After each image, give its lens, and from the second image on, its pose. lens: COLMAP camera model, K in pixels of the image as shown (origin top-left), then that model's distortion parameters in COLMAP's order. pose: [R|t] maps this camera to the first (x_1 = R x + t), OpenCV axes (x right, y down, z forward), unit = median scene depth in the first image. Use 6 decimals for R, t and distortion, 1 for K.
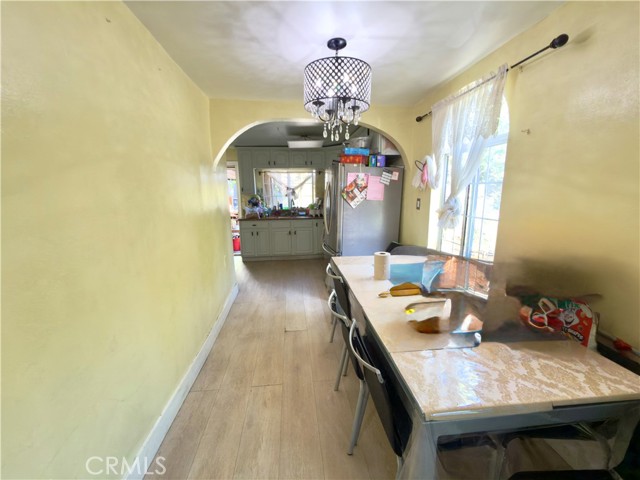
lens RADIAL K [[256.4, 0, 320.0], [0, 256.4, 240.0], [0, 0, 1]] dist [-0.000437, -0.000001]
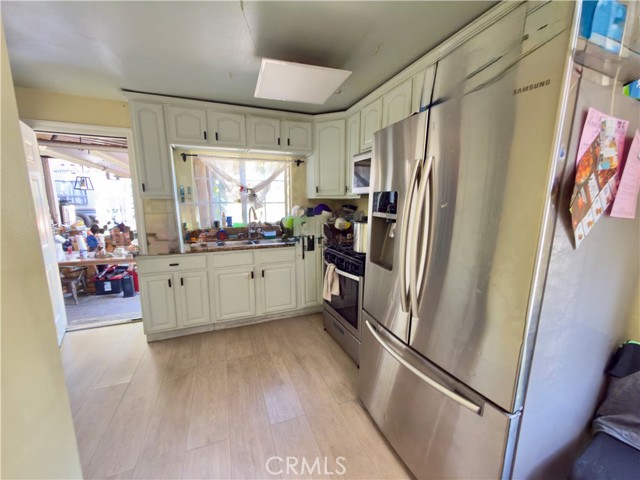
lens RADIAL K [[256.4, 0, 320.0], [0, 256.4, 240.0], [0, 0, 1]] dist [-0.000437, -0.000001]
pose [[0.966575, -0.027688, 0.254886, -0.107411], [0.035092, 0.999083, -0.024548, -0.073826], [-0.253972, 0.032672, 0.966660, 0.440167]]
